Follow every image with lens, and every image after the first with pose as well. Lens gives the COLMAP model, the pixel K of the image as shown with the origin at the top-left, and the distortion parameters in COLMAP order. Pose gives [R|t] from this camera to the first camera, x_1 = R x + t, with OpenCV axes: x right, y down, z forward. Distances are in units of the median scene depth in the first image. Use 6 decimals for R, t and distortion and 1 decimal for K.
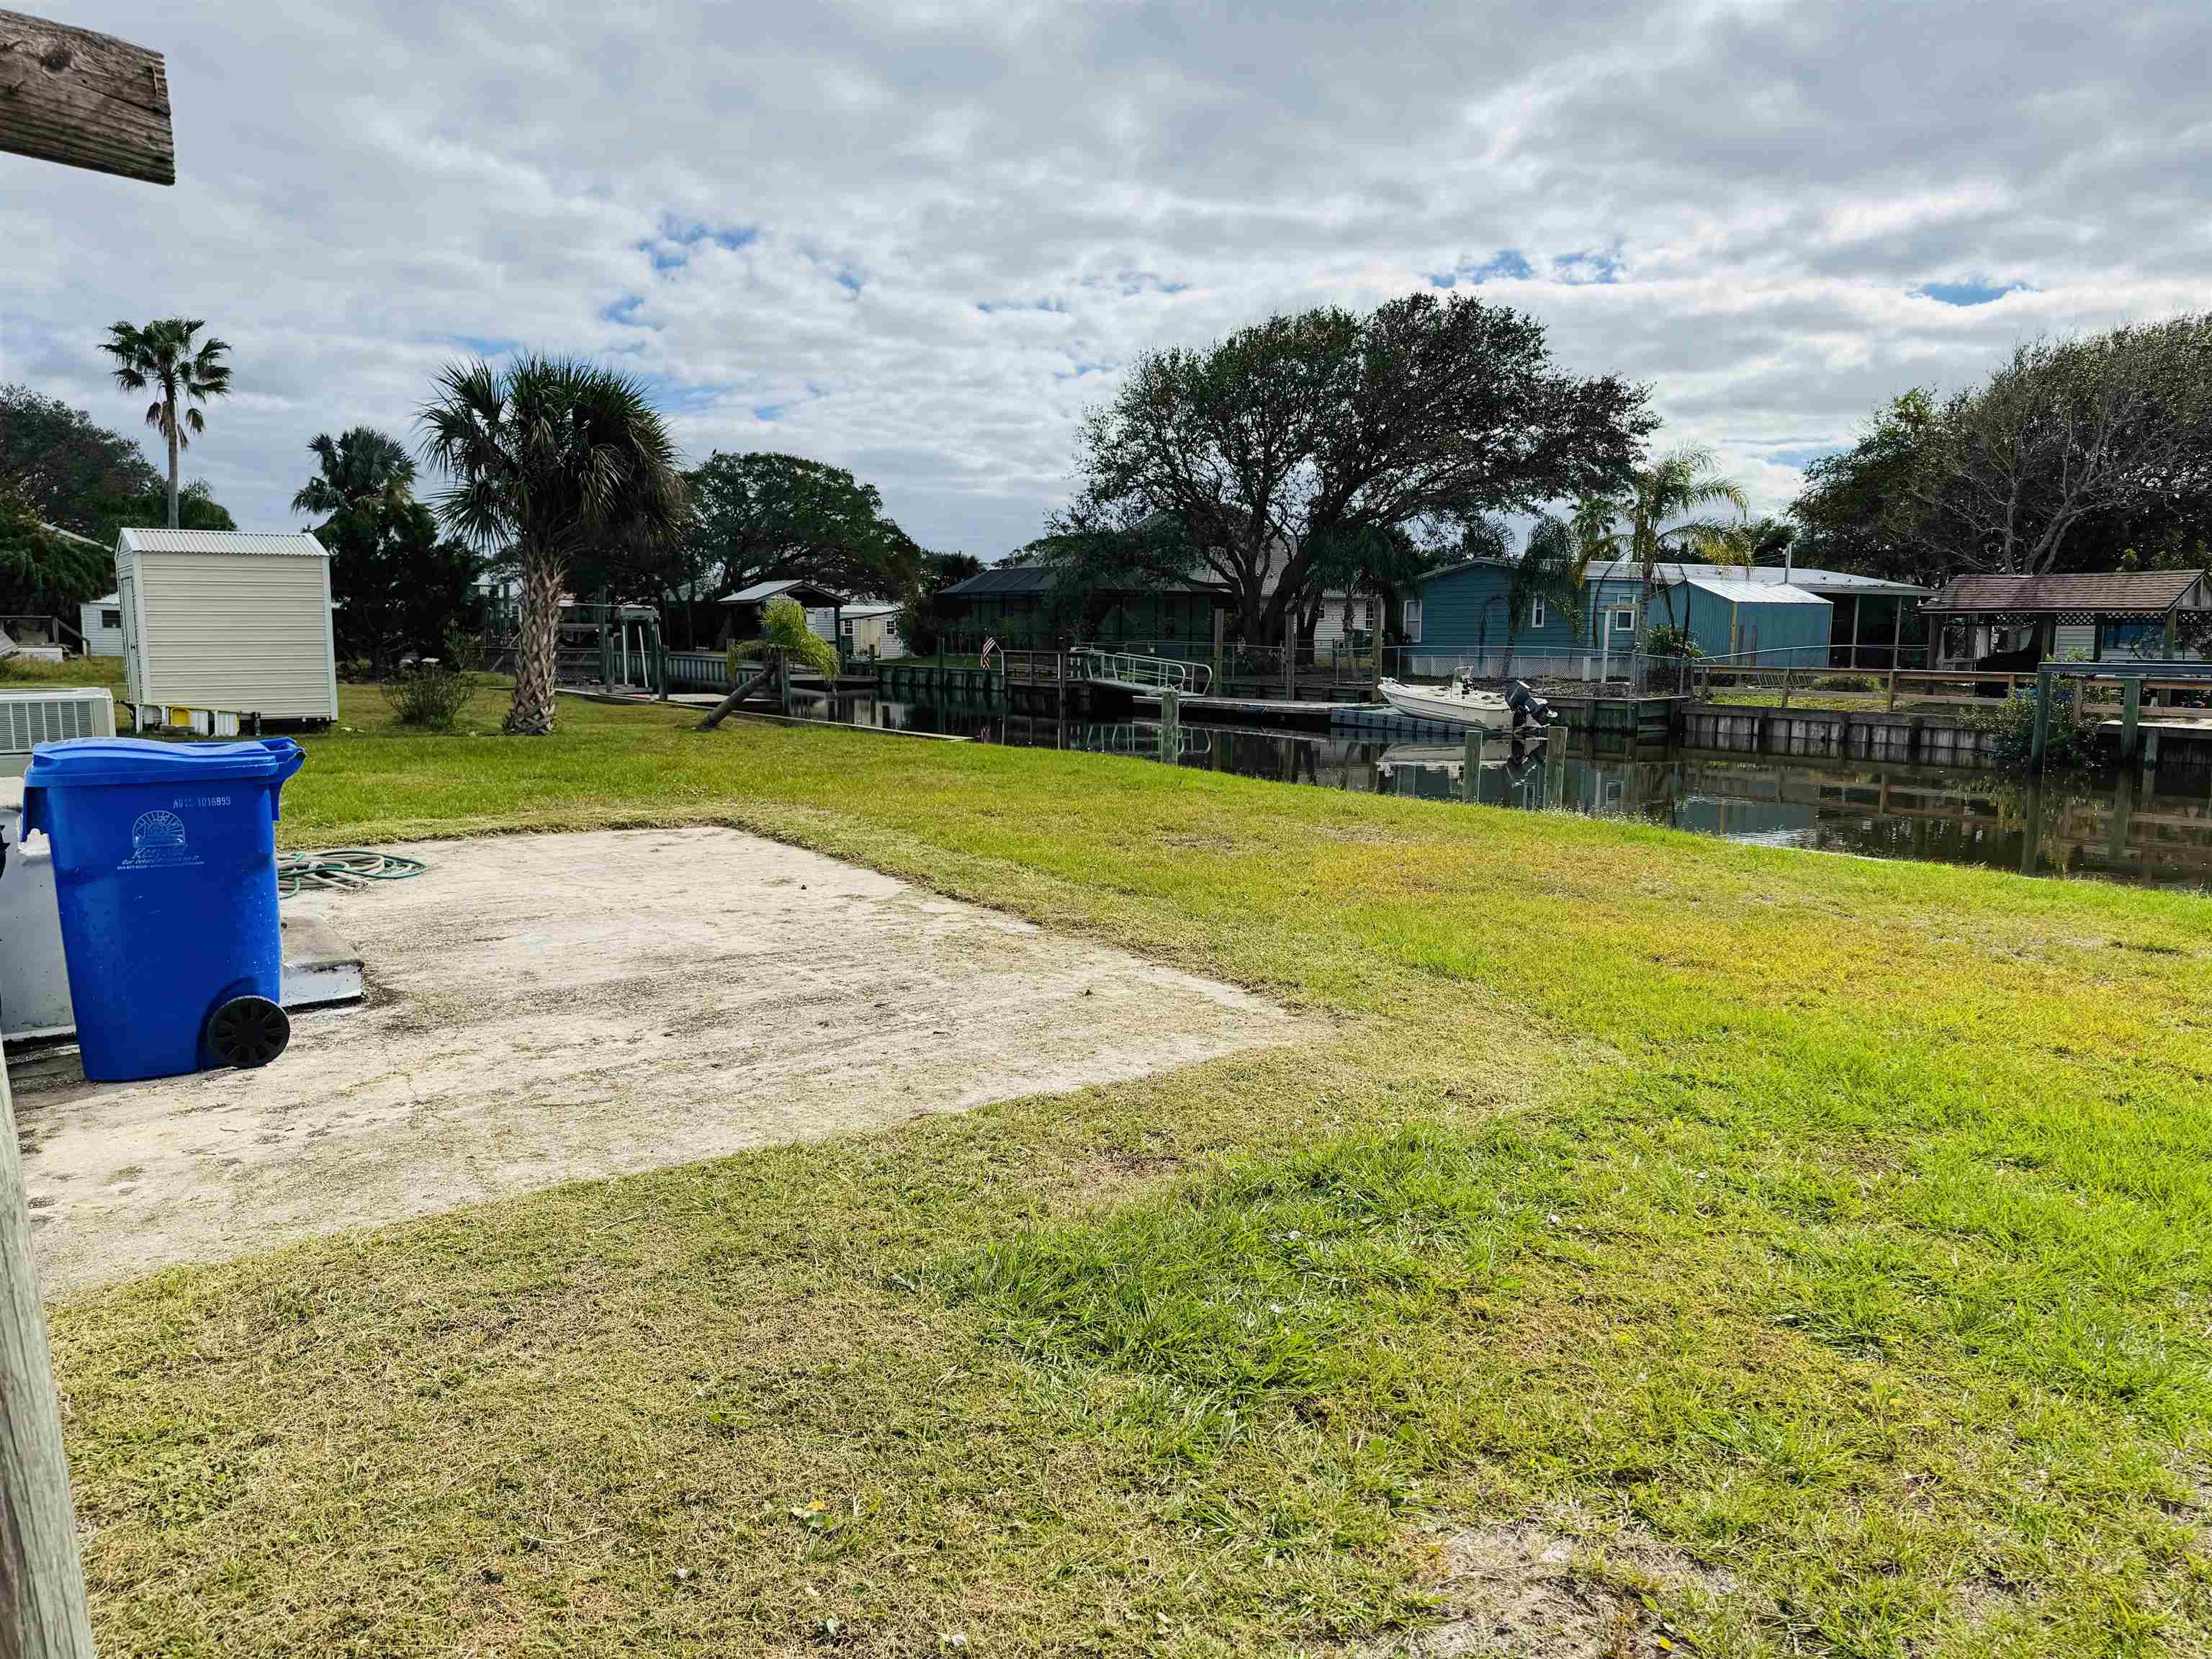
lens RADIAL K [[1545.0, 0, 1099.7], [0, 1545.0, 893.2], [0, 0, 1]] dist [0.063575, -0.074951]
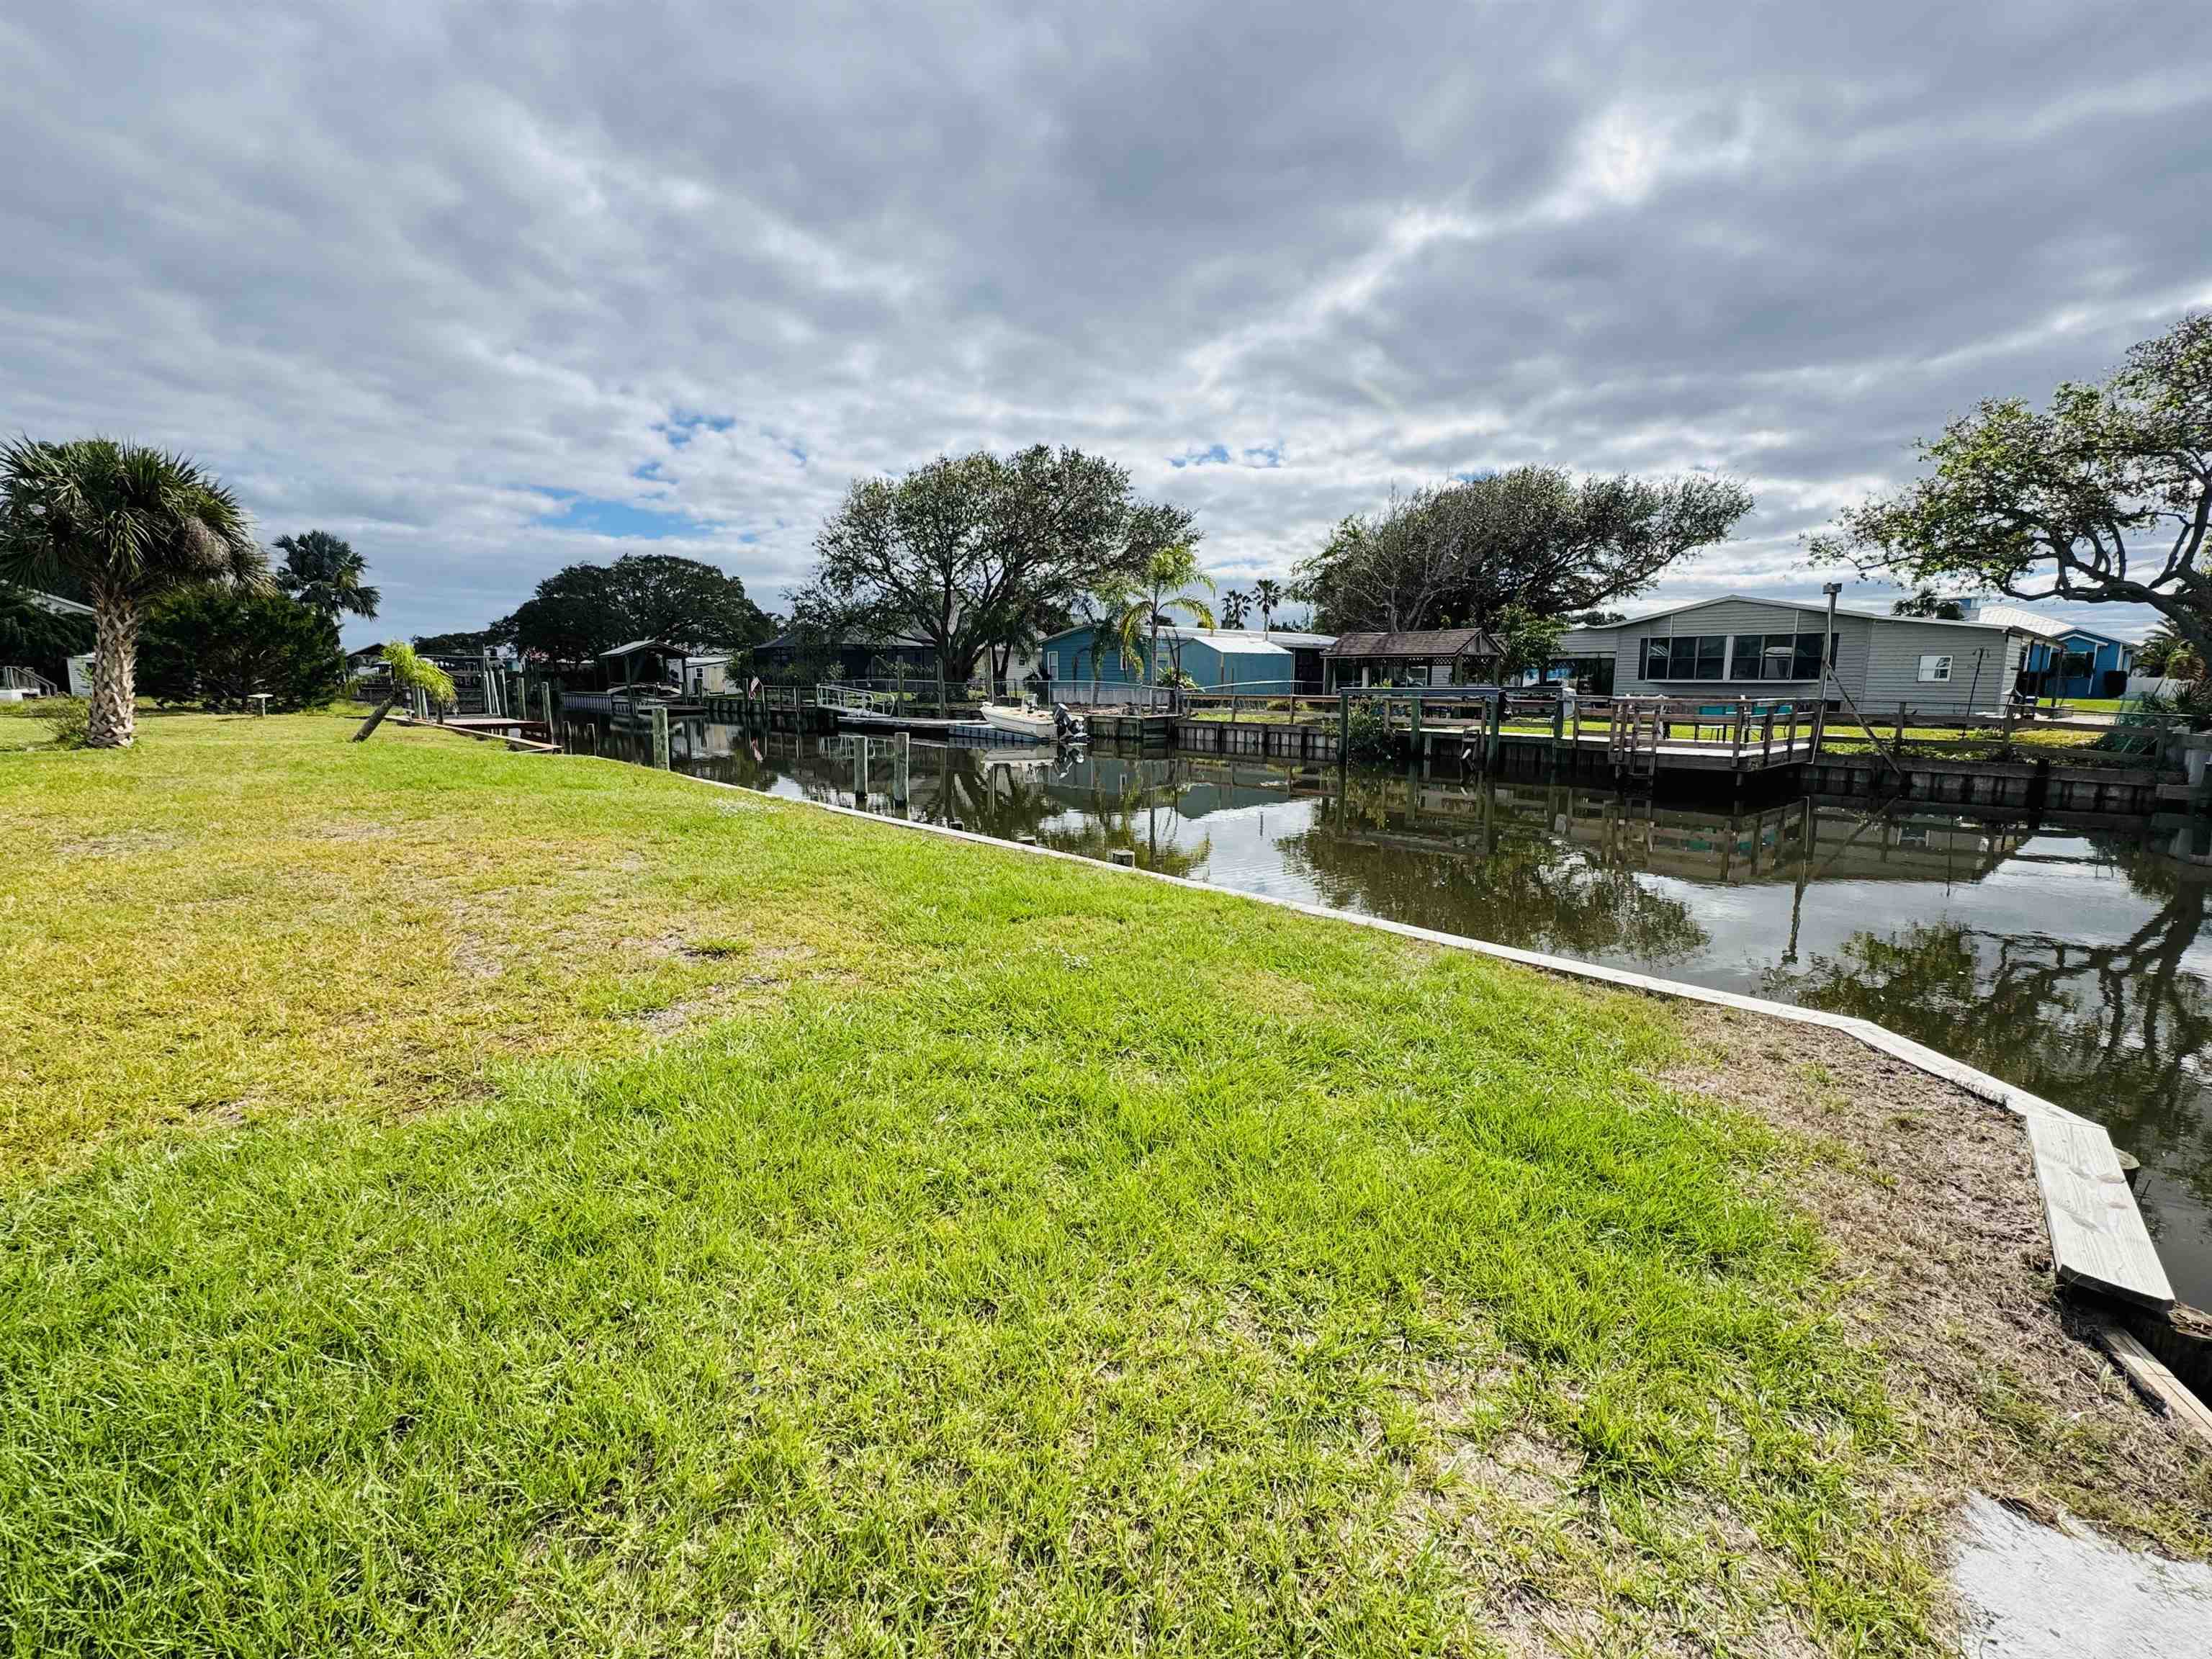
lens RADIAL K [[973.0, 0, 1107.8], [0, 973.0, 849.9], [0, 0, 1]] dist [-0.001641, -0.000818]
pose [[0.992254, -0.024444, 0.121798, 0.114777], [0.023764, 0.999693, 0.007036, -0.003773], [-0.121932, -0.004088, 0.992530, 0.056264]]
